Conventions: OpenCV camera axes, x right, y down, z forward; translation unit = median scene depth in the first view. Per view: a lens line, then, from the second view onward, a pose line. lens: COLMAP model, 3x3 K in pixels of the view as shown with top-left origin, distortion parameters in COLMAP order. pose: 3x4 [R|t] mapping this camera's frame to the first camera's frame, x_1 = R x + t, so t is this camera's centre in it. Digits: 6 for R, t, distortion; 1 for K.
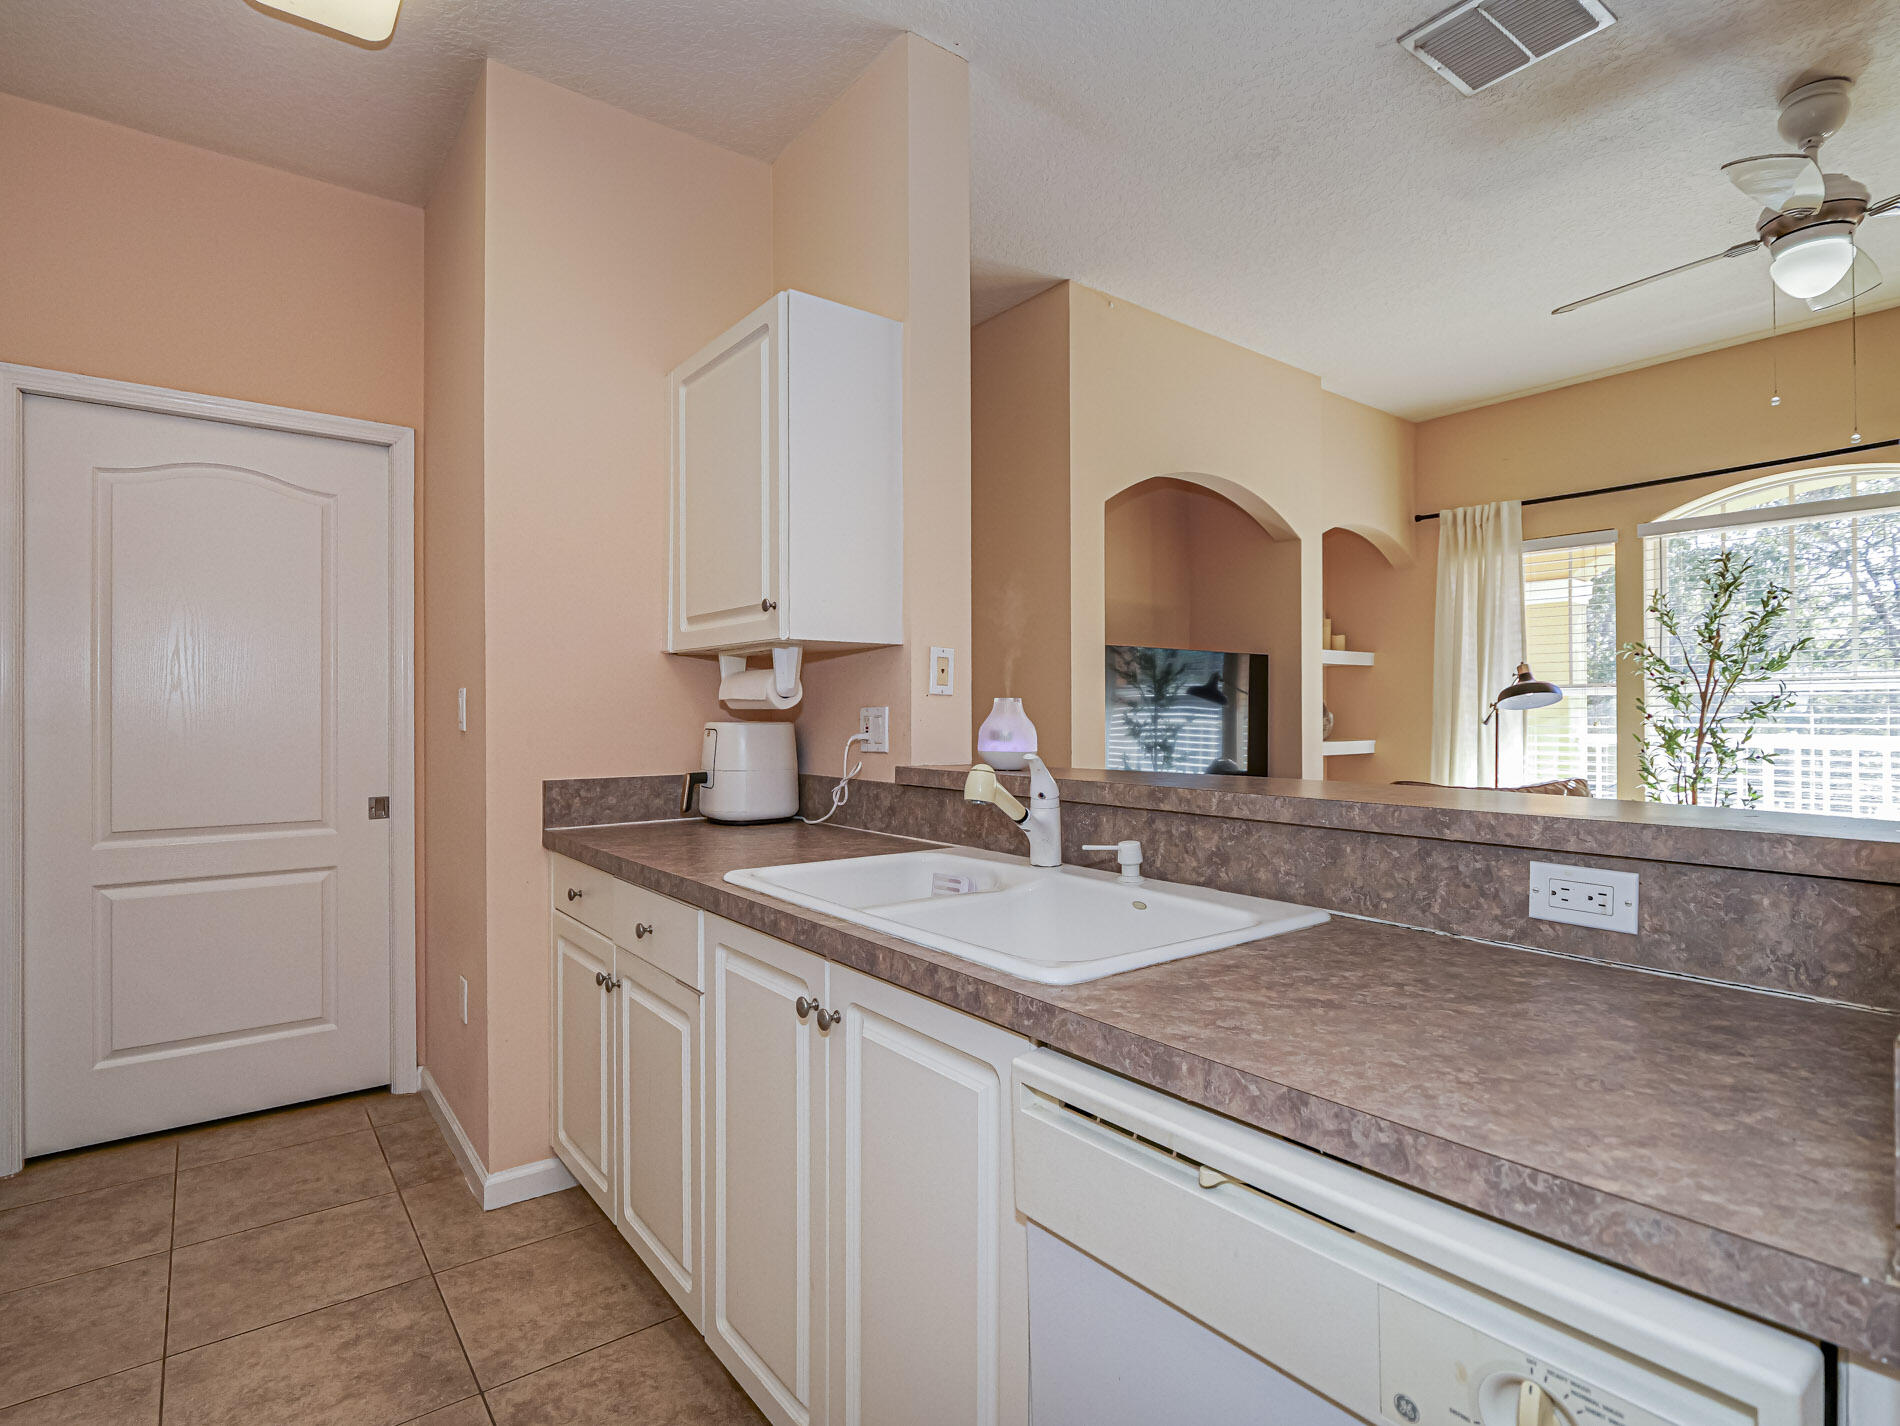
lens RADIAL K [[992.4, 0, 884.0], [0, 992.4, 696.1], [0, 0, 1]] dist [-0.008813, 0.000613]
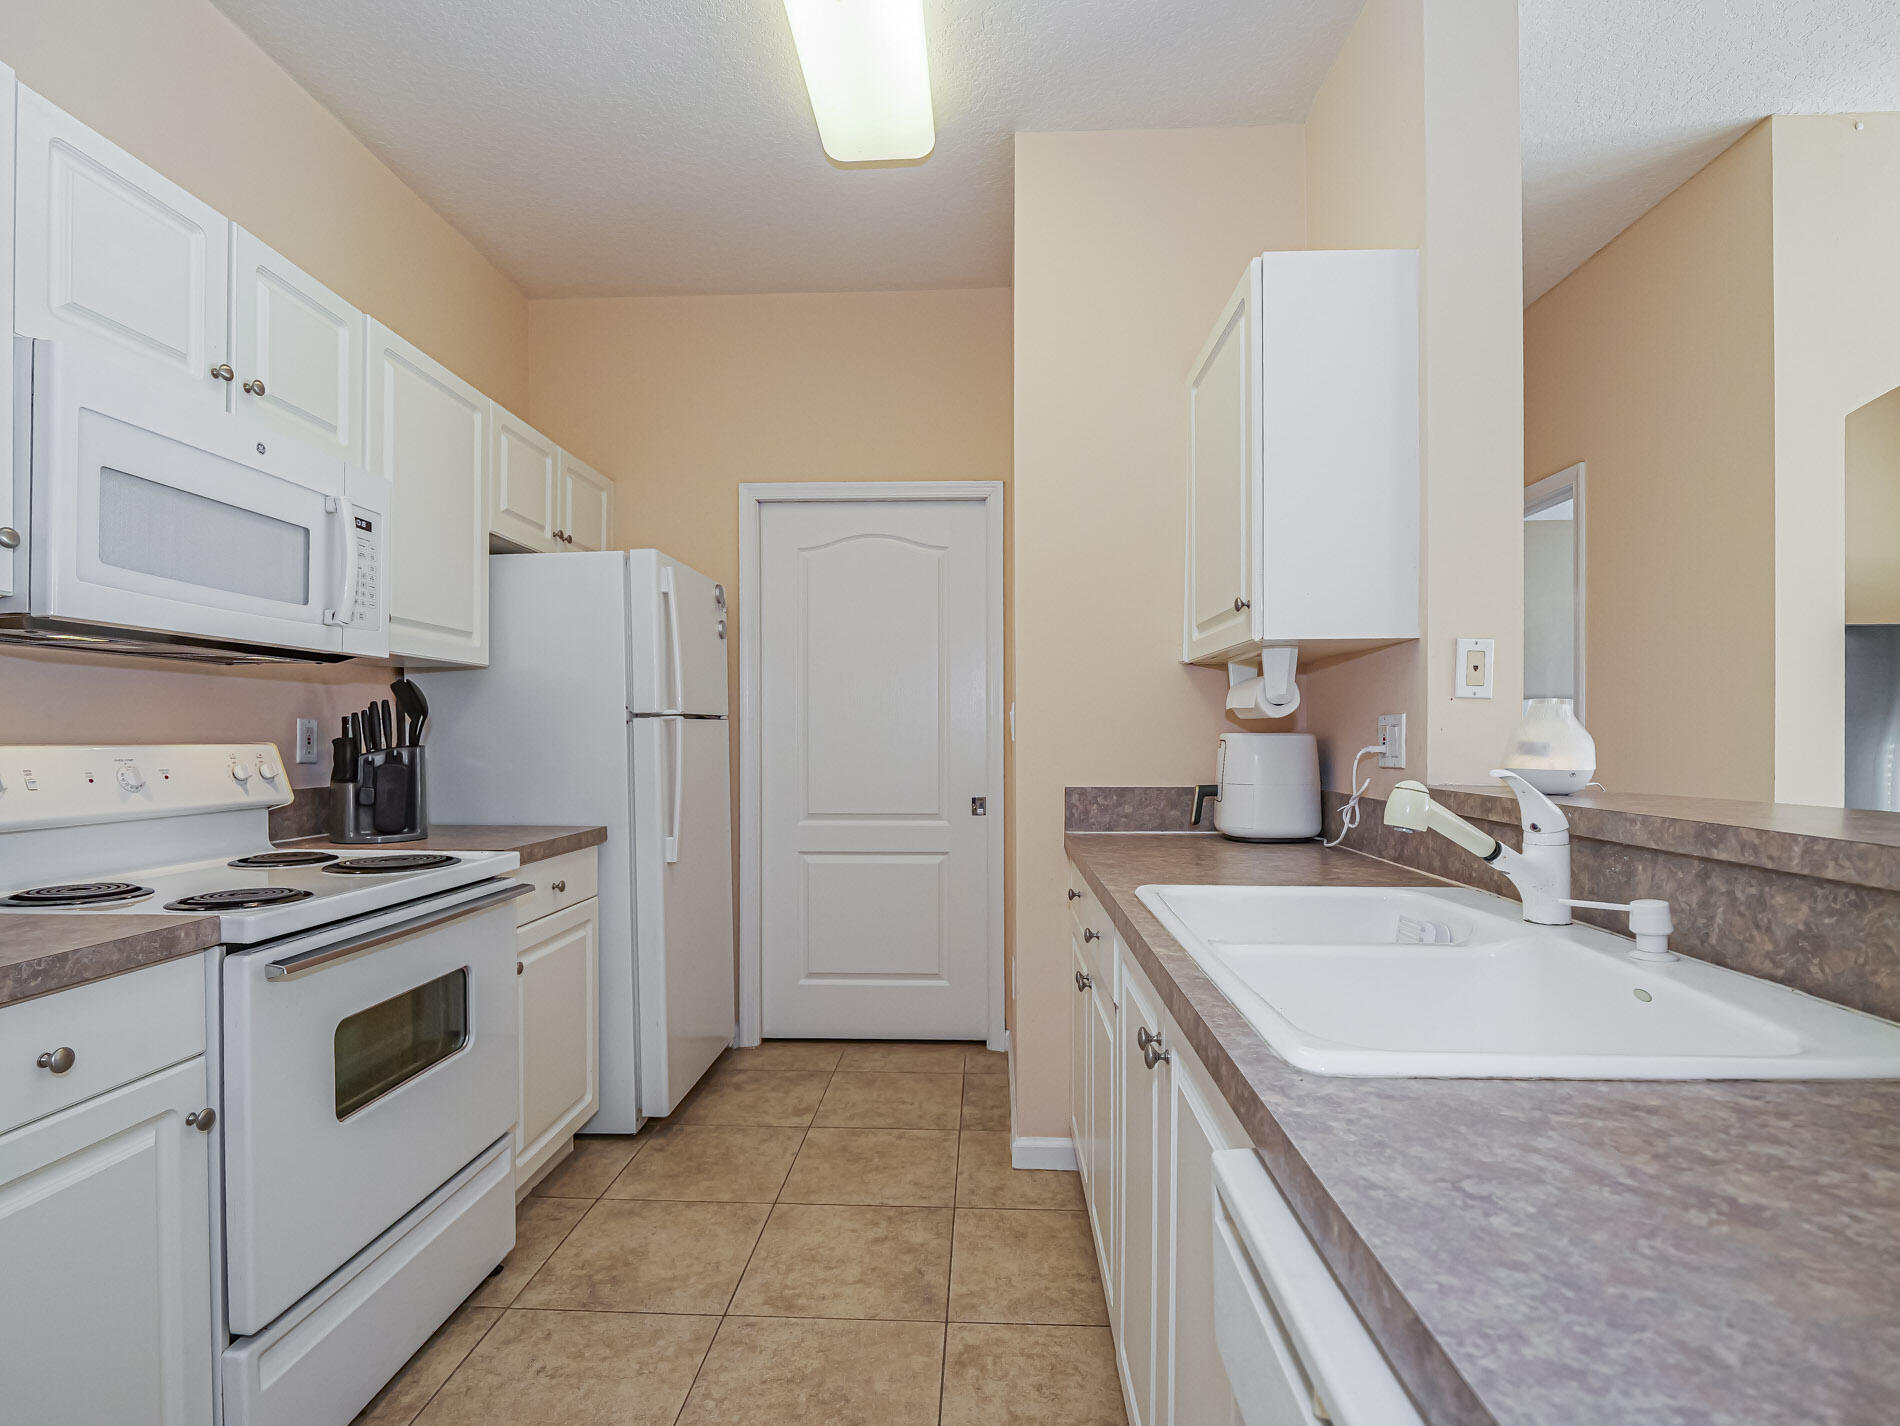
lens RADIAL K [[928.3, 0, 951.3], [0, 928.3, 731.1], [0, 0, 1]] dist [-0.012167, 0.000417]
pose [[0.770331, -0.001906, -0.637642, 0.221252], [0.011568, 0.999873, 0.010987, 0.013303], [0.637539, -0.015840, 0.770255, 0.160159]]
